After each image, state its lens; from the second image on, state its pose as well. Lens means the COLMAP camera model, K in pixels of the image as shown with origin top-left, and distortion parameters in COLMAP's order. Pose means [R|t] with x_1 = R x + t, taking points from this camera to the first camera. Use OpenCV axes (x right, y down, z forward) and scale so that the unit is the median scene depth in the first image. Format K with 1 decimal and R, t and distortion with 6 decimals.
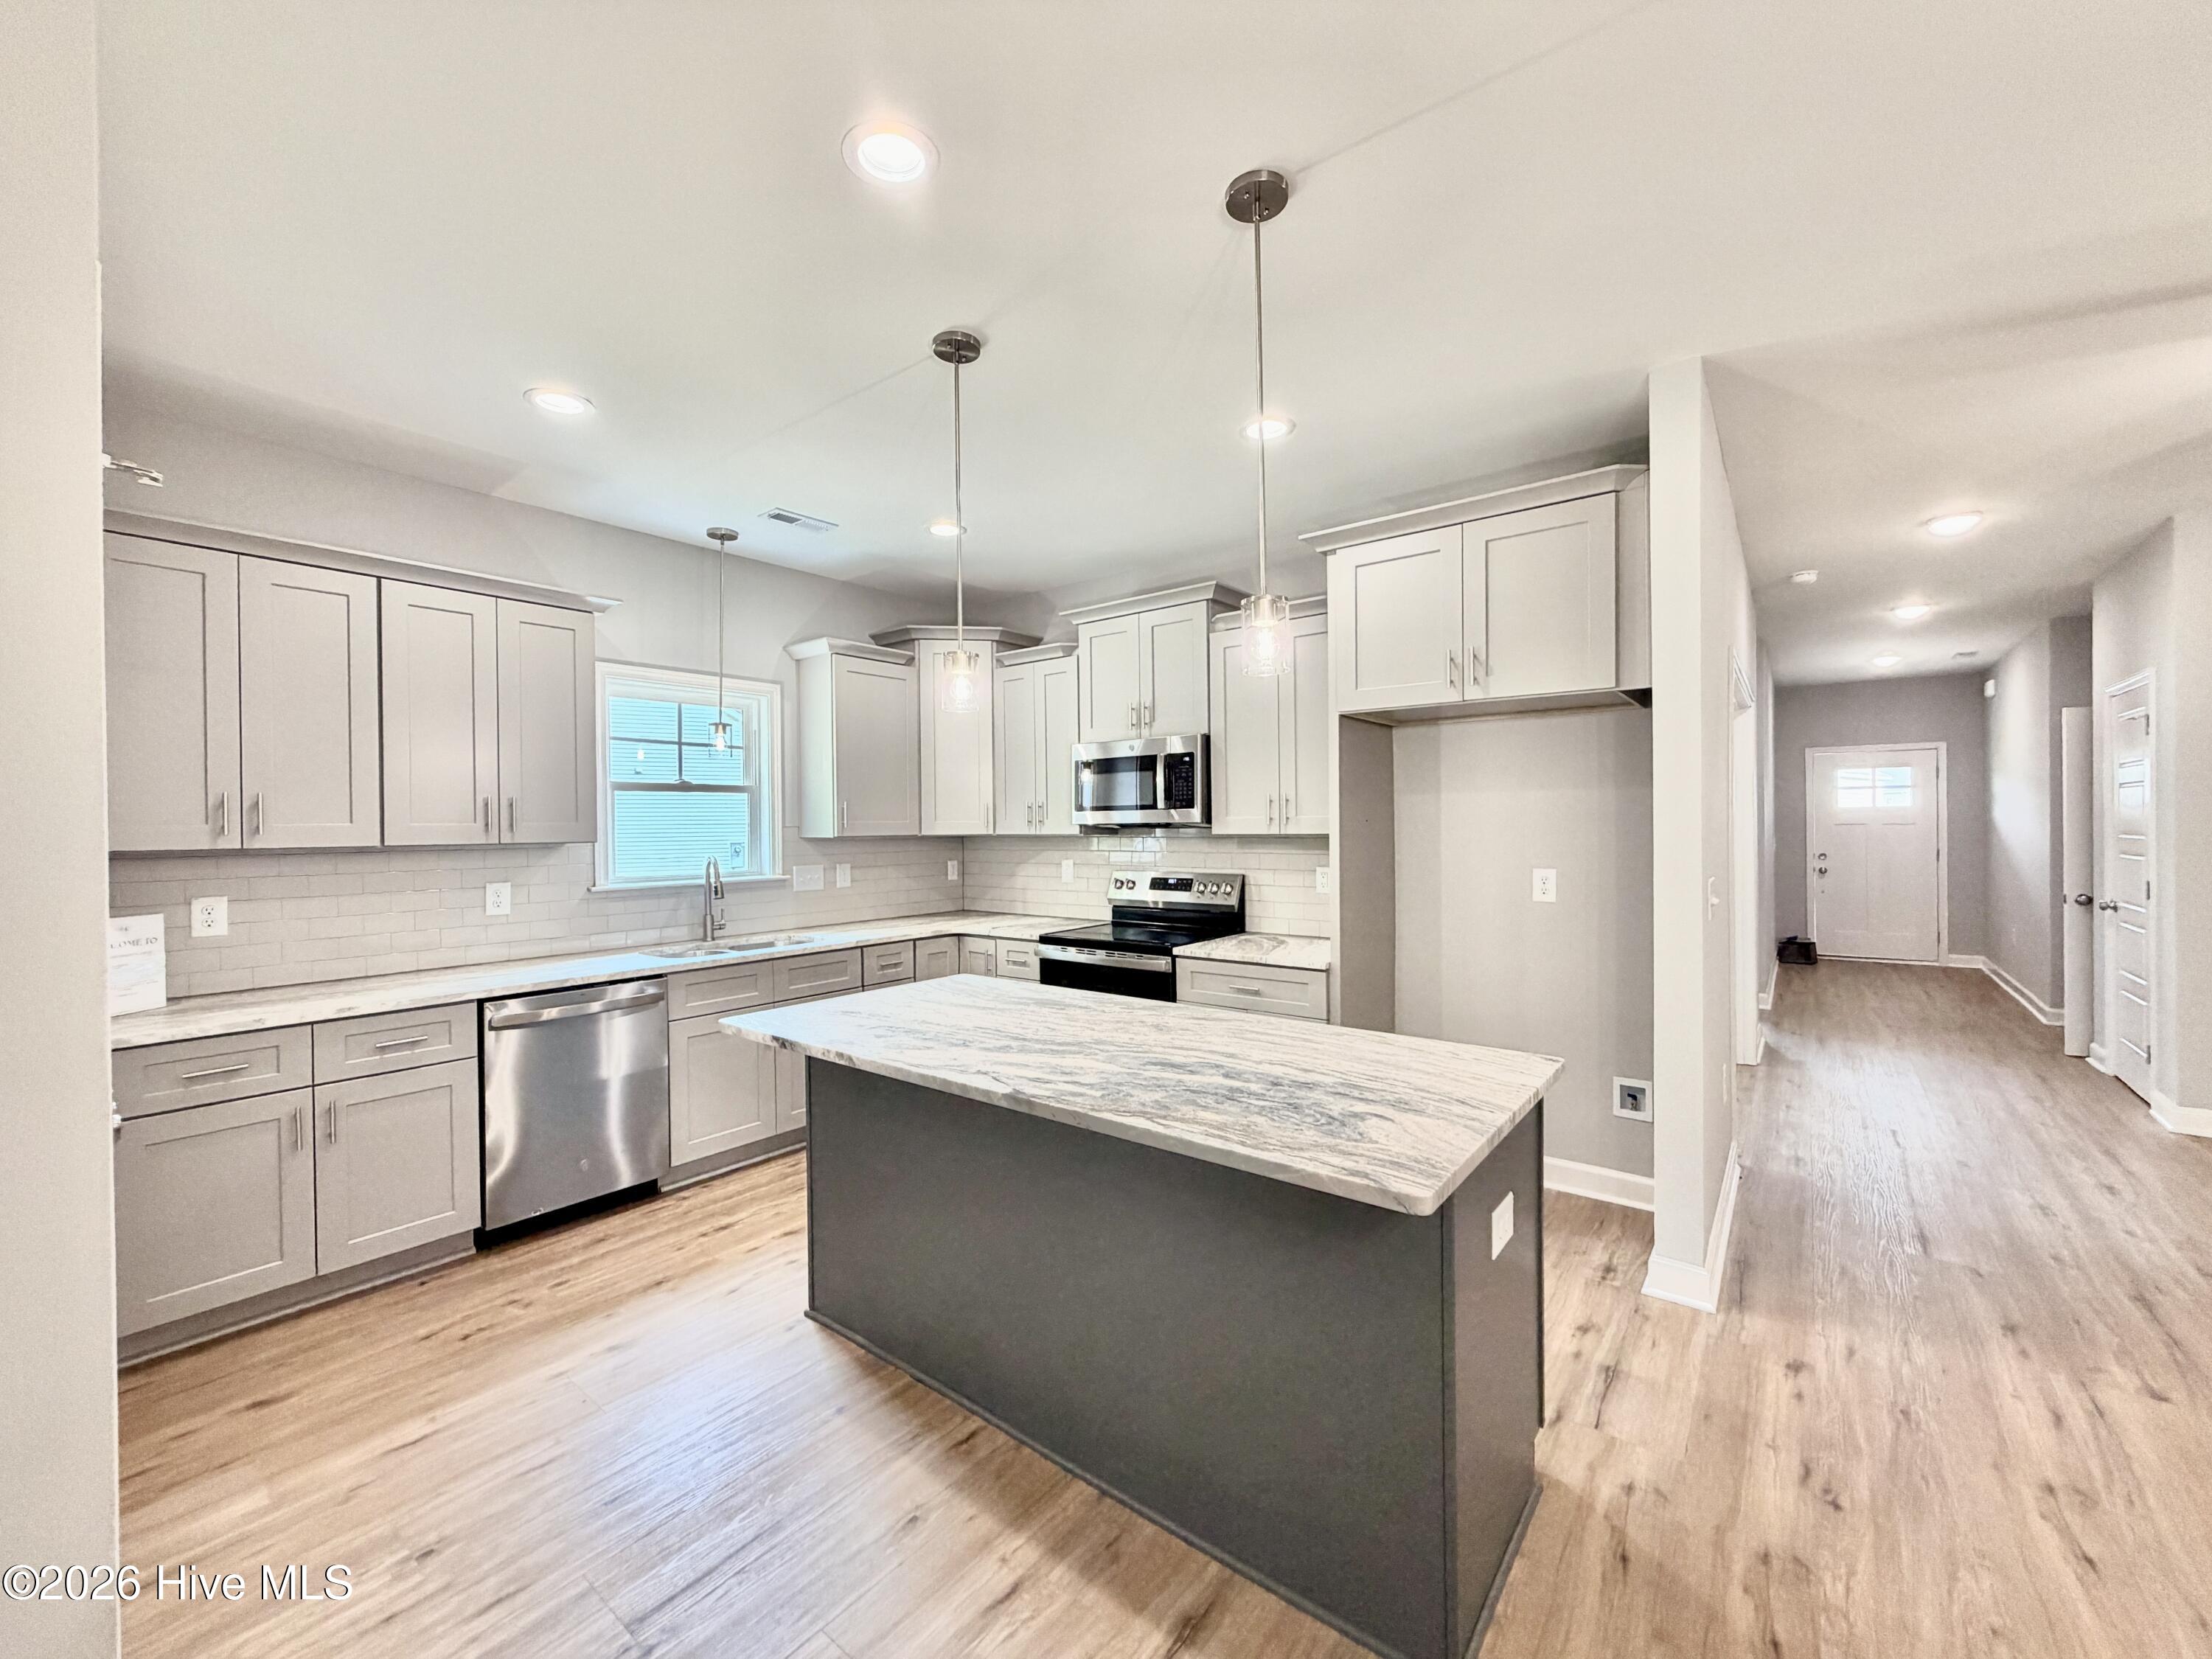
lens RADIAL K [[889.5, 0, 1108.6], [0, 889.5, 829.3], [0, 0, 1]] dist [-0.002733, 0.001291]
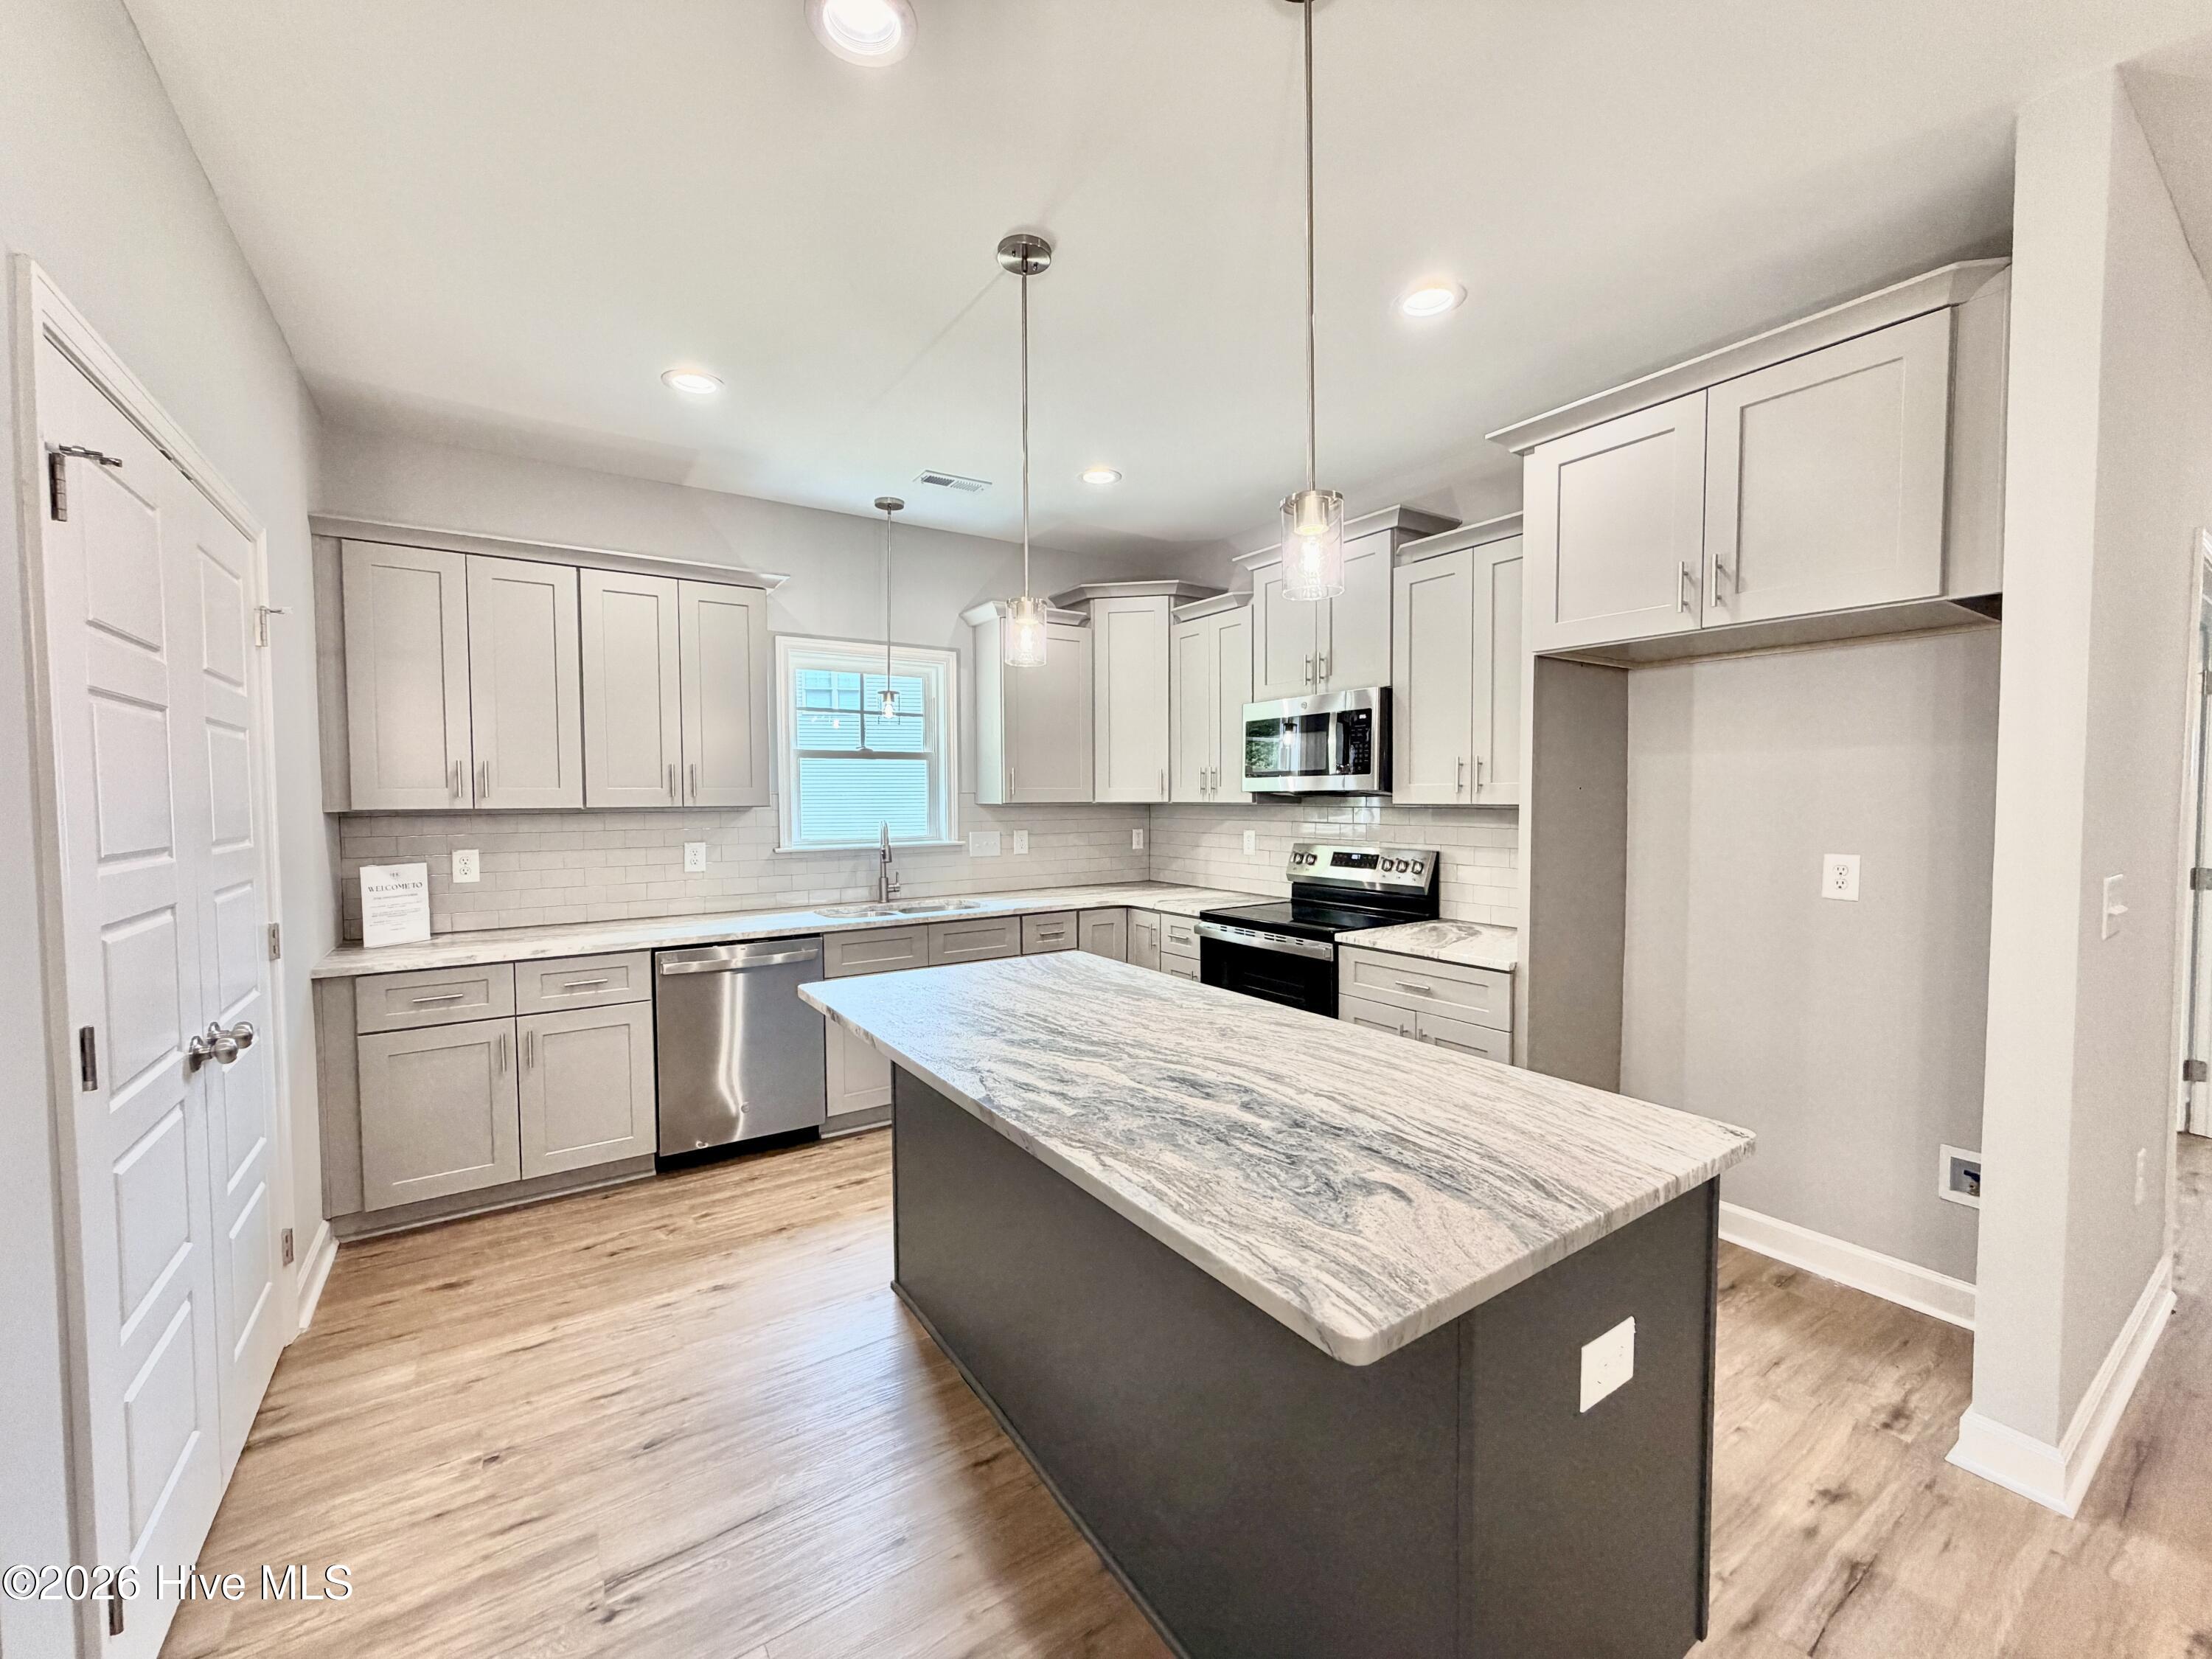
lens RADIAL K [[889.5, 0, 1108.5], [0, 889.5, 829.3], [0, 0, 1]] dist [-0.002733, 0.001291]
pose [[0.952041, 0.017131, -0.305491, 0.164543], [-0.006169, 0.999303, 0.036811, 0.000357], [0.305908, -0.033161, 0.951483, 0.135500]]
